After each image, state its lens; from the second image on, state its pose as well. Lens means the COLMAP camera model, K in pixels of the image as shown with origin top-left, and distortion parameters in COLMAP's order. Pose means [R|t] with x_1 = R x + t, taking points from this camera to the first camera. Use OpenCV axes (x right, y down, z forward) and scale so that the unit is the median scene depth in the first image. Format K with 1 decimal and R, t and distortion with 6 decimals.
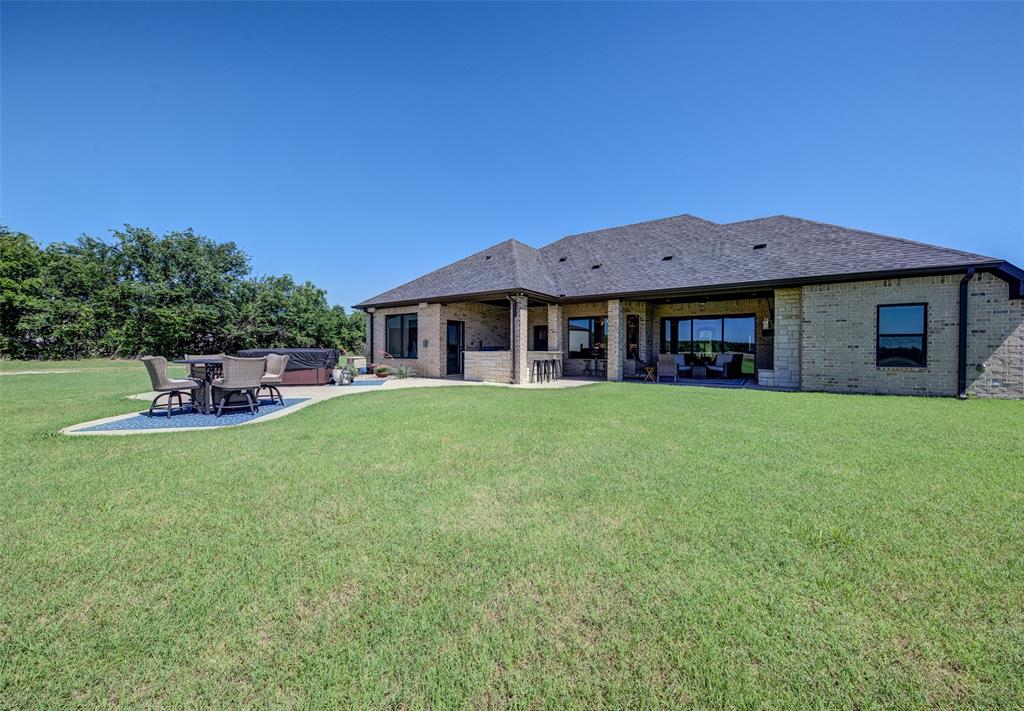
lens RADIAL K [[387.8, 0, 526.4], [0, 387.8, 359.7], [0, 0, 1]] dist [0.000614, 0.000039]
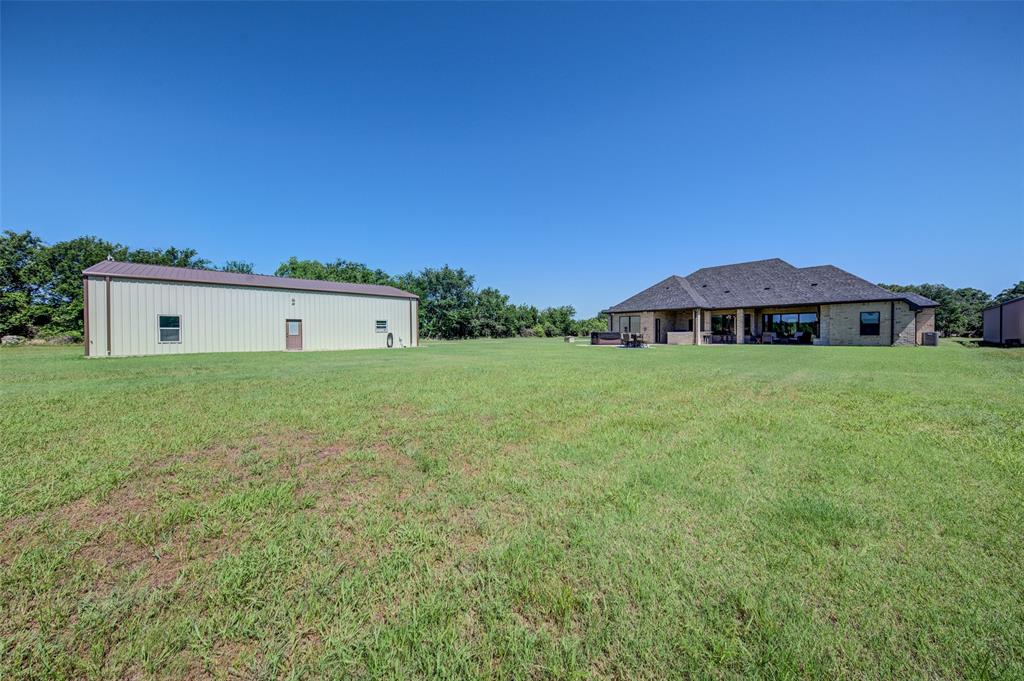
lens RADIAL K [[349.4, 0, 512.0], [0, 349.4, 340.5], [0, 0, 1]] dist [0.007186, -0.000067]
pose [[0.964856, -0.004377, -0.262743, -0.515132], [0.003033, 0.999980, -0.005523, 0.038970], [0.262762, 0.004532, 0.964850, -1.311272]]
